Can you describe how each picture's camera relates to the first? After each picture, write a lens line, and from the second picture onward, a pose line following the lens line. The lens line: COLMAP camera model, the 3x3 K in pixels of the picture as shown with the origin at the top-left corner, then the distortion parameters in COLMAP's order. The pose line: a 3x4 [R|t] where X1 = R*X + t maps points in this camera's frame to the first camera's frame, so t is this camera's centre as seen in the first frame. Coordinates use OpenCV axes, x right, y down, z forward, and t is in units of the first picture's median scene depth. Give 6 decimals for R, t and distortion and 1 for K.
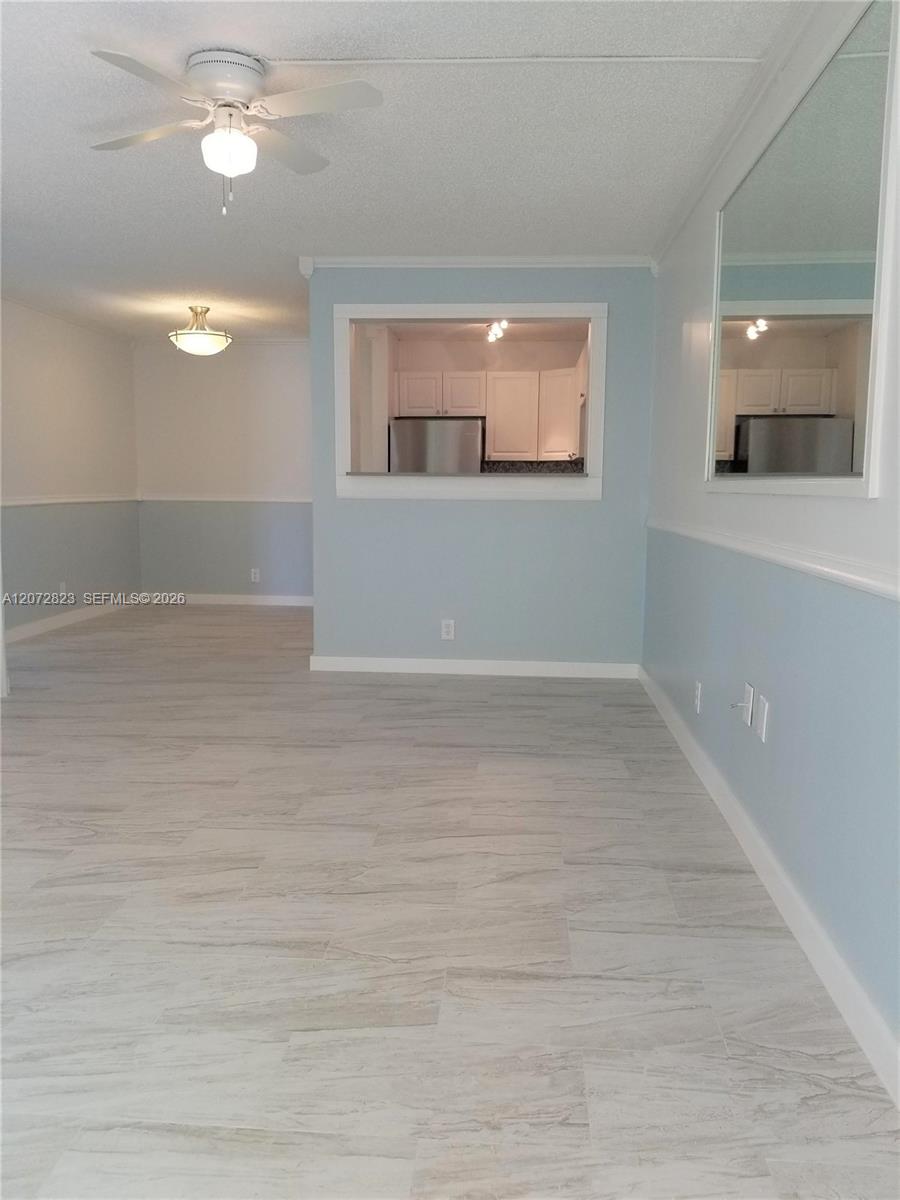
lens RADIAL K [[943.7, 0, 458.7], [0, 943.7, 610.5], [0, 0, 1]] dist [0.077754, -0.136998]
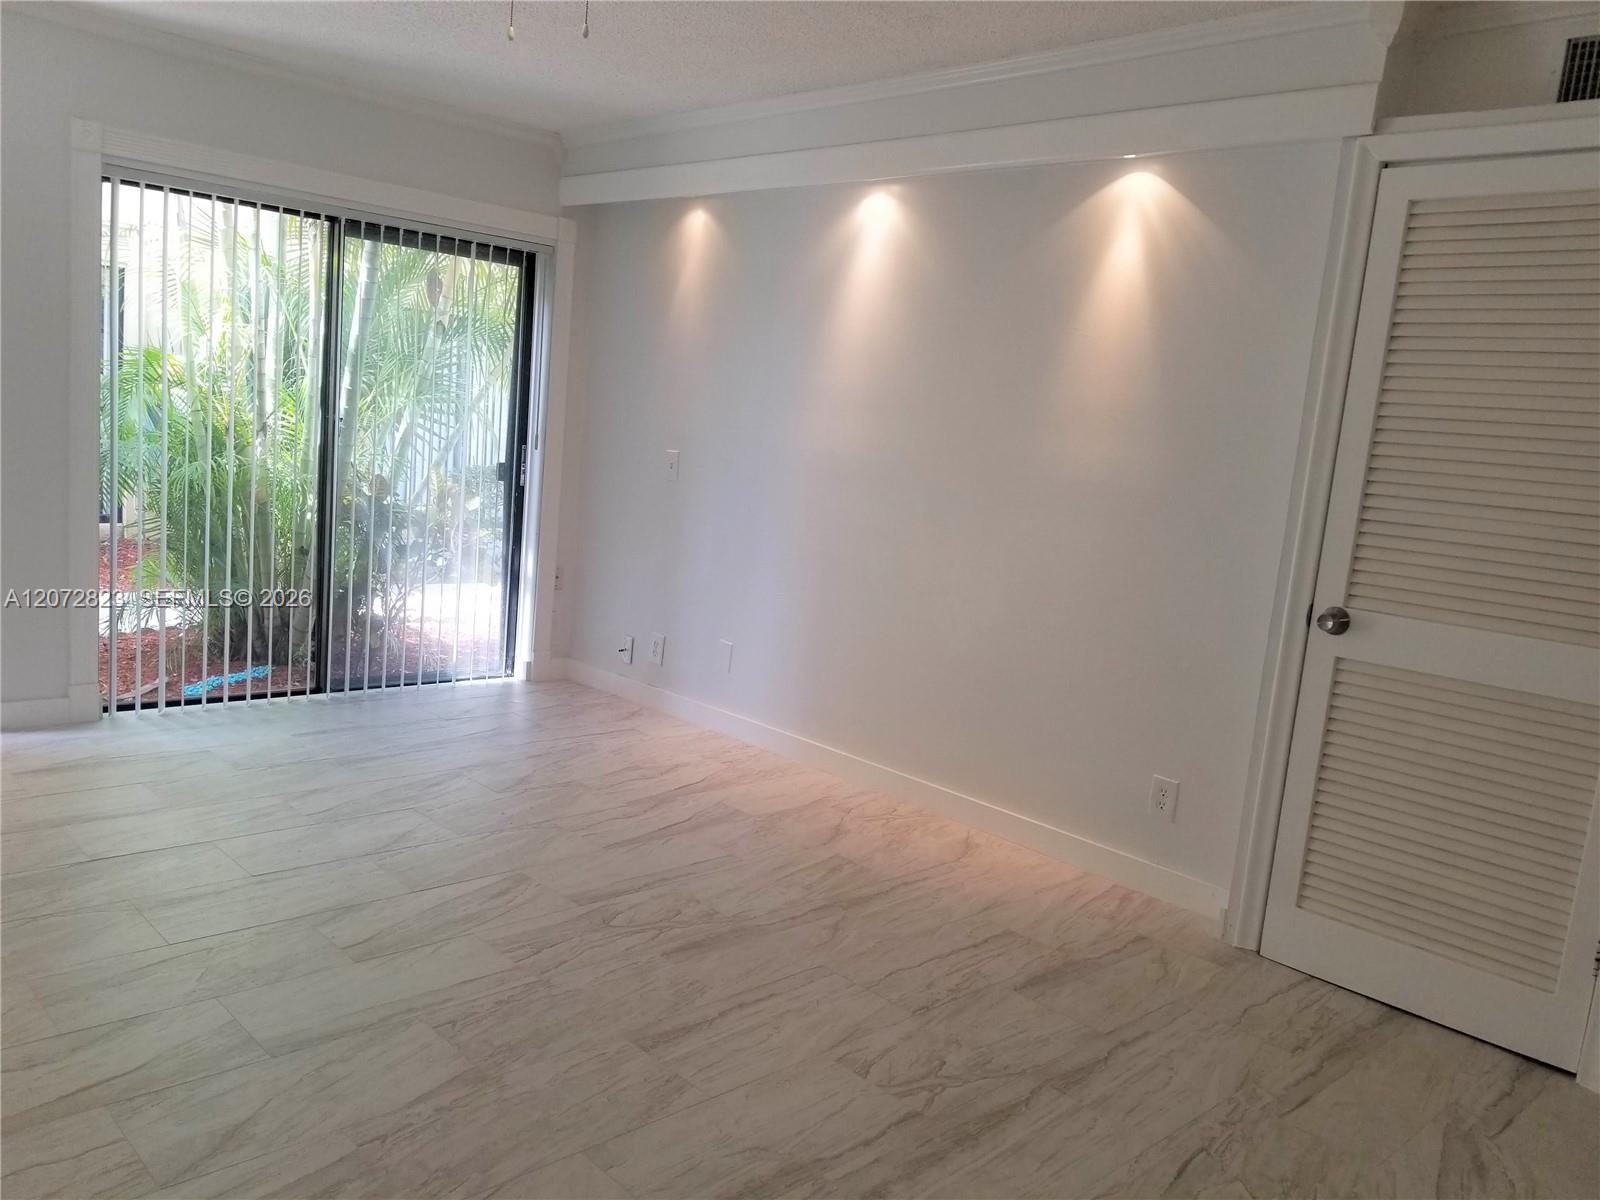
lens RADIAL K [[1258.2, 0, 793.1], [0, 1258.2, 631.0], [0, 0, 1]] dist [0.077754, -0.136998]
pose [[-0.677883, 0.055797, -0.733049, 0.264109], [-0.193566, 0.948387, 0.251187, -0.285398], [0.709230, 0.312168, -0.632095, 1.699751]]
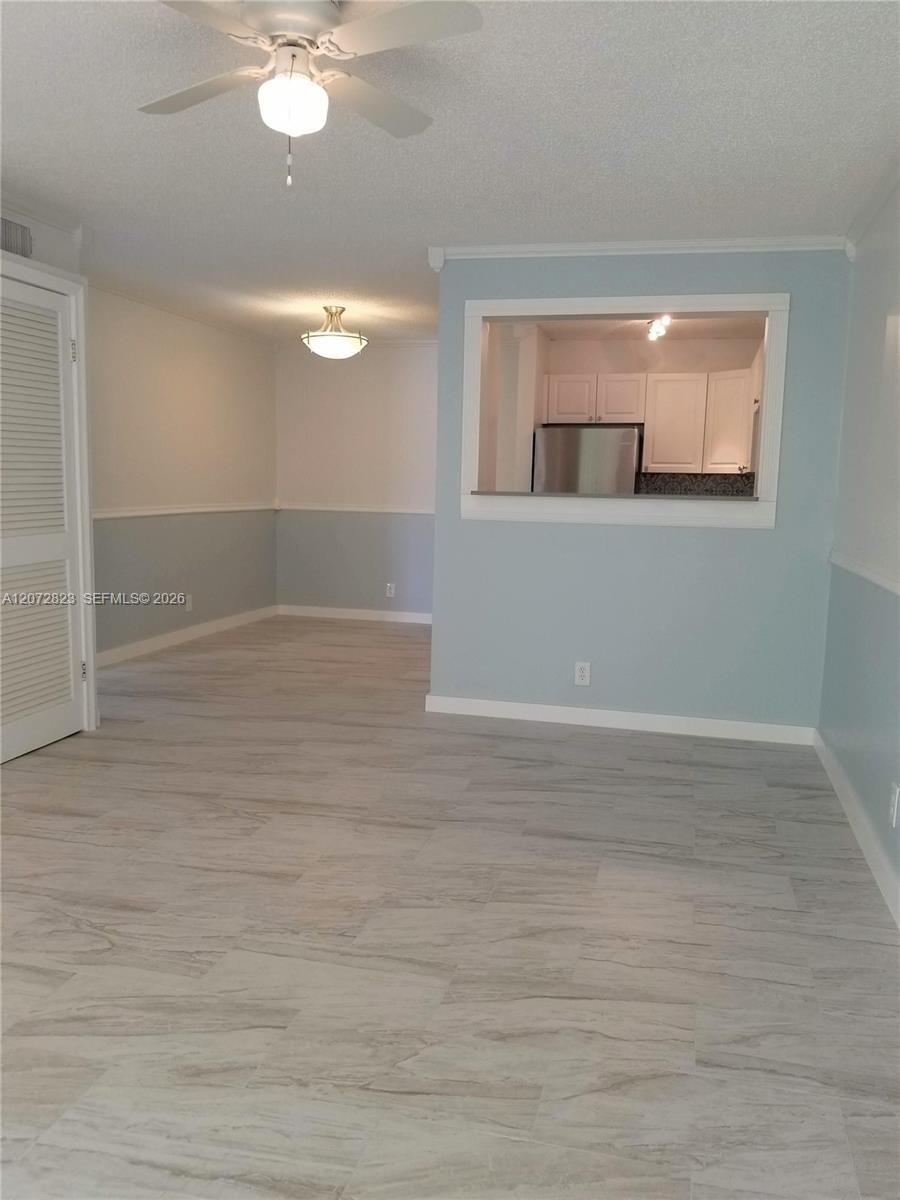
lens RADIAL K [[943.7, 0, 472.2], [0, 943.7, 602.6], [0, 0, 1]] dist [0.077754, -0.136998]
pose [[0.986785, 0.036389, -0.157895, 0.042515], [-0.037581, 0.999283, -0.004565, -0.069267], [0.157615, 0.010439, 0.987445, 0.241464]]
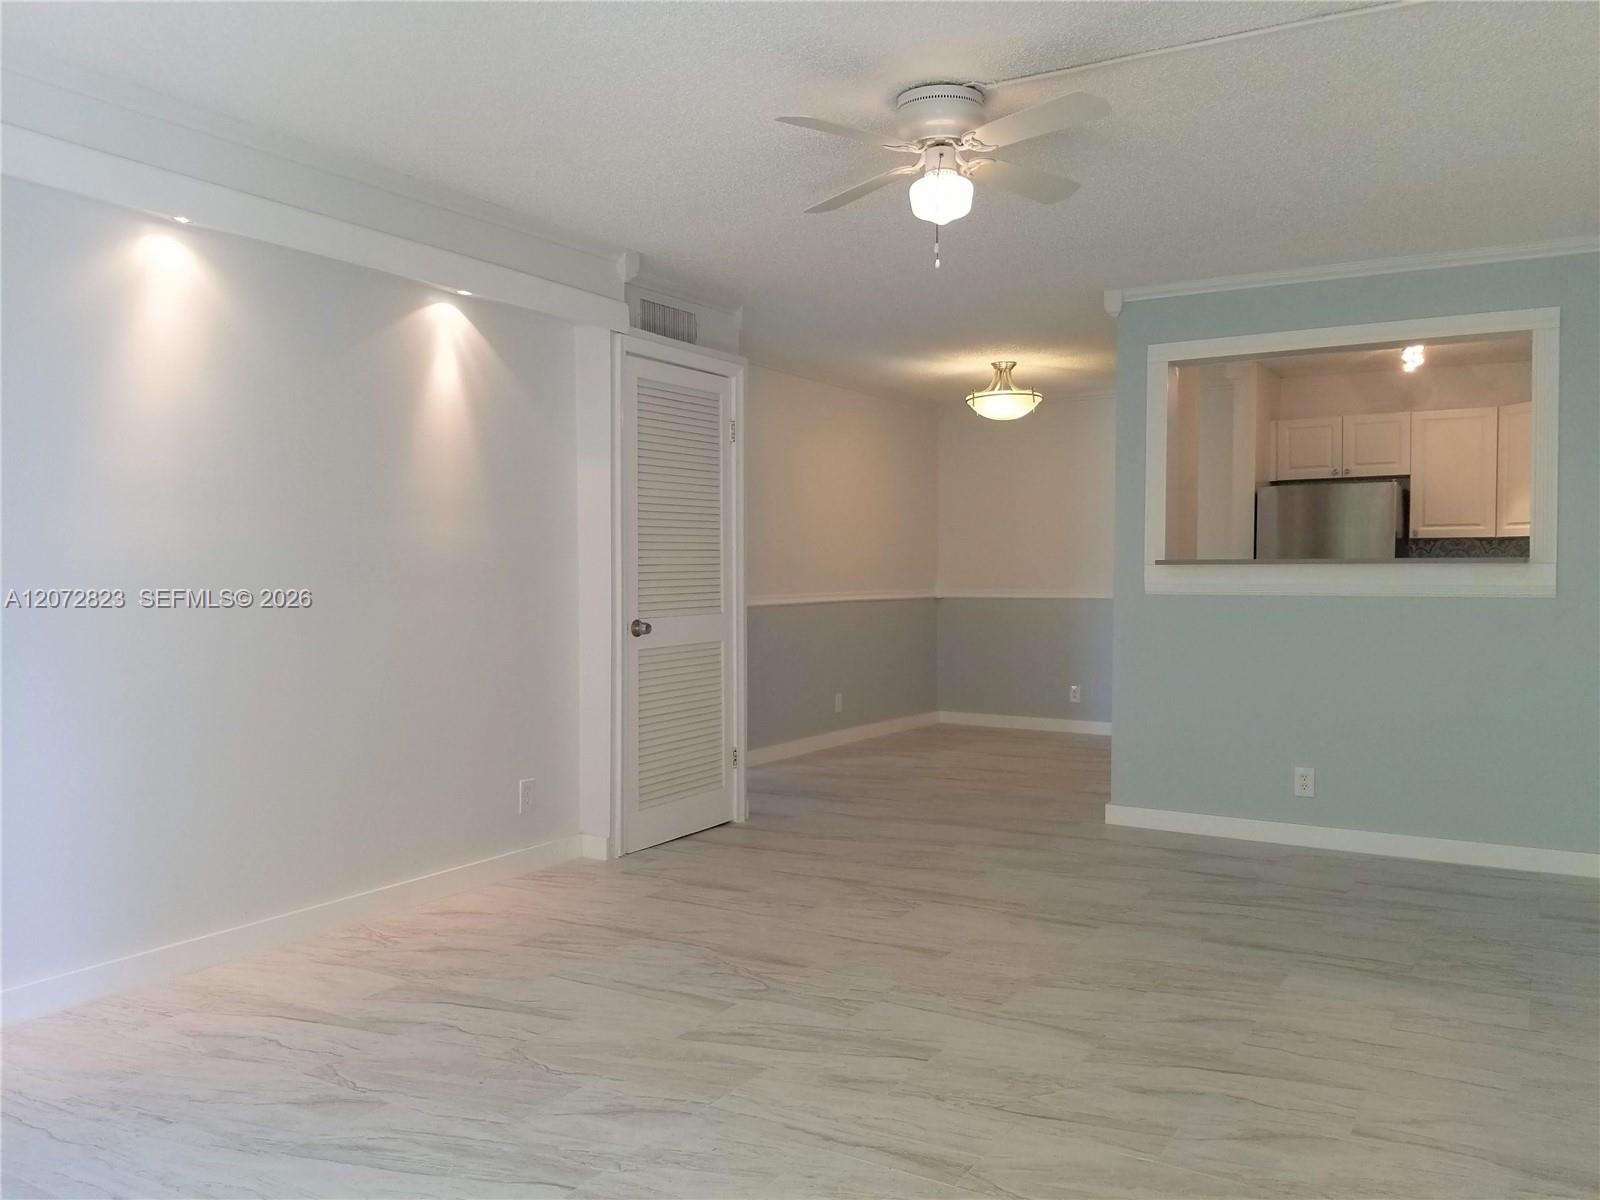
lens RADIAL K [[1258.2, 0, 805.3], [0, 1258.2, 612.8], [0, 0, 1]] dist [0.077754, -0.136998]
pose [[0.888456, 0.007057, -0.458908, 0.168676], [-0.053565, 0.994643, -0.088408, -0.002467], [0.455825, 0.103128, 0.884075, -0.020681]]
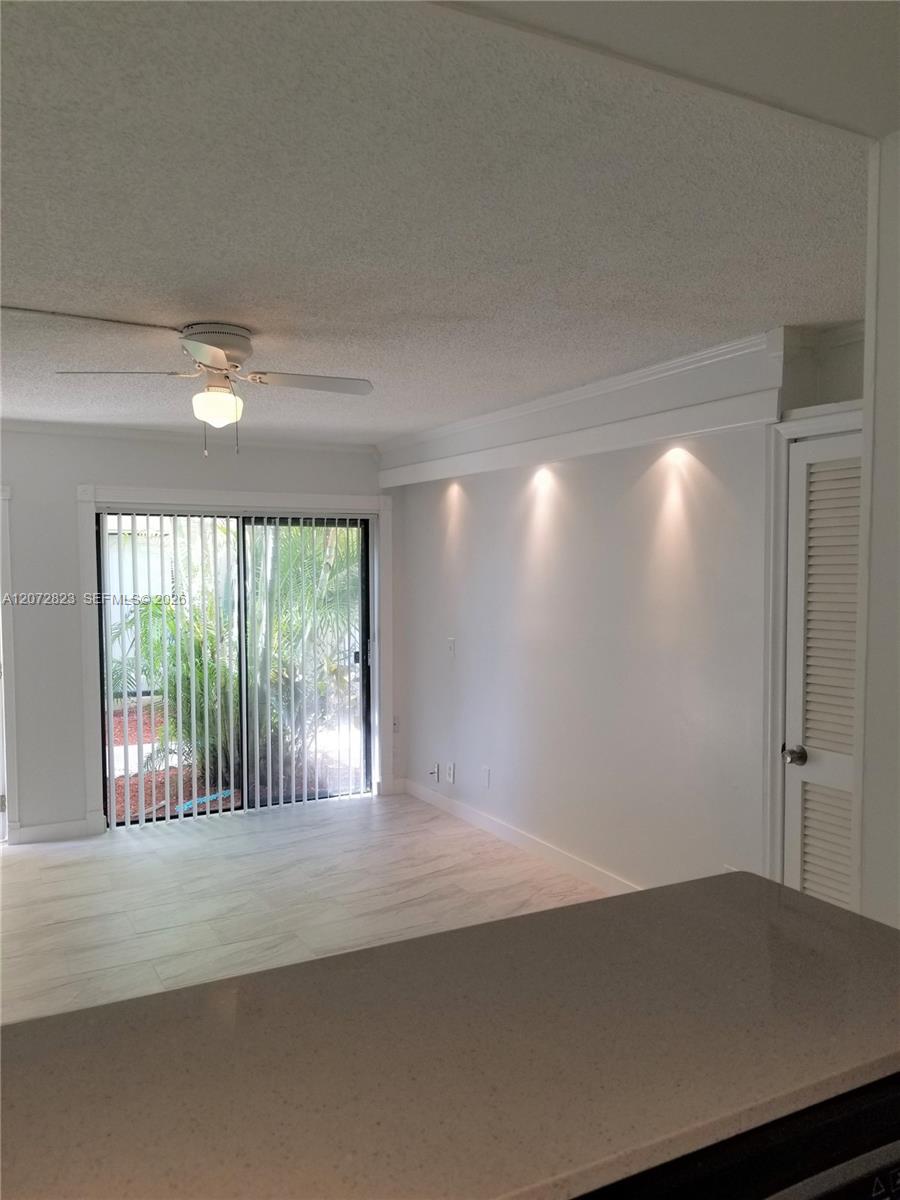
lens RADIAL K [[943.7, 0, 453.2], [0, 943.7, 626.6], [0, 0, 1]] dist [0.077754, -0.136998]
pose [[-0.851927, 0.032794, -0.522632, 0.105177], [-0.073040, 0.980840, 0.180605, -0.430546], [0.518541, 0.192035, -0.833209, 2.029397]]
